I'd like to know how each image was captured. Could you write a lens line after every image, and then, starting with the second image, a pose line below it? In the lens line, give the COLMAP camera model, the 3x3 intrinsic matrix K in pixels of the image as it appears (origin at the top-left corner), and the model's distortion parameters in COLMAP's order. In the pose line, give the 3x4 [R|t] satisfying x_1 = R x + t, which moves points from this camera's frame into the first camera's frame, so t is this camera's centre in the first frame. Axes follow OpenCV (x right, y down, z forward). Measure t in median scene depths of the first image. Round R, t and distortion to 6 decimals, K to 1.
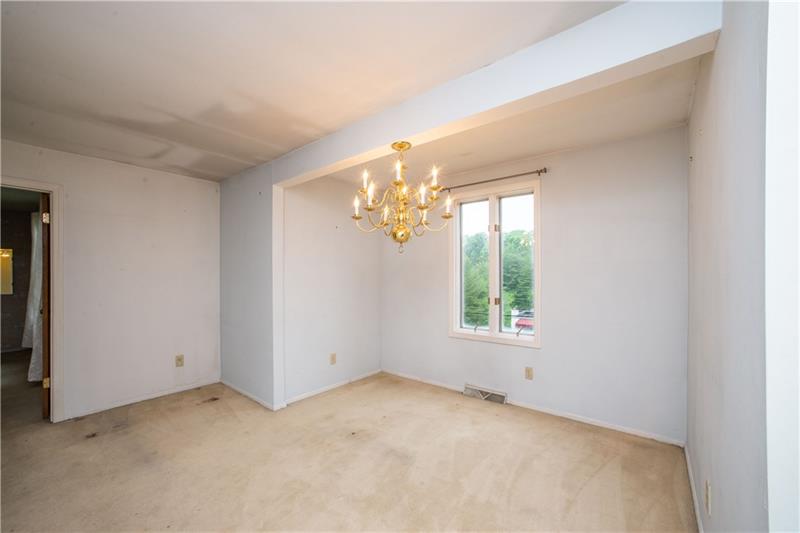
lens RADIAL K [[329.4, 0, 397.2], [0, 329.4, 269.7], [0, 0, 1]] dist [-0.000773, 0.000627]
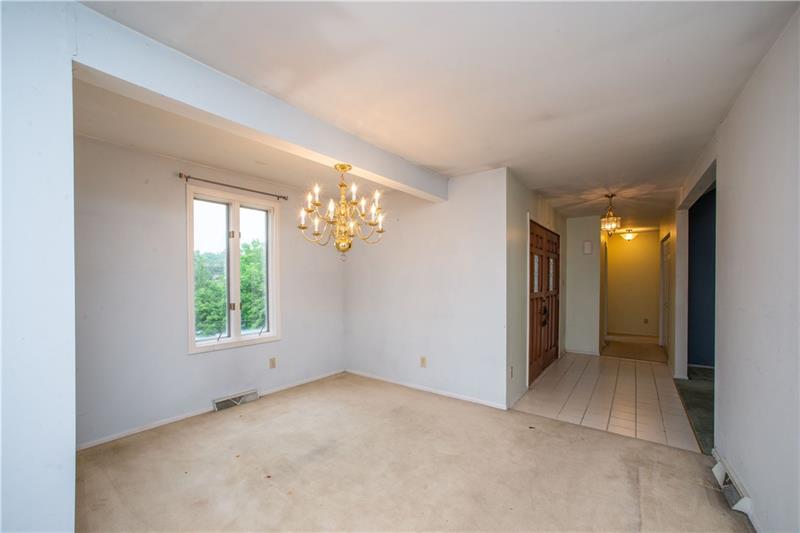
lens RADIAL K [[307.8, 0, 397.2], [0, 307.8, 276.6], [0, 0, 1]] dist [-0.000015, 0.000117]
pose [[-0.001290, 0.014763, 0.999890, -0.727048], [-0.015915, 0.999764, -0.014782, 0.010979], [-0.999873, -0.015933, -0.001055, 0.560952]]
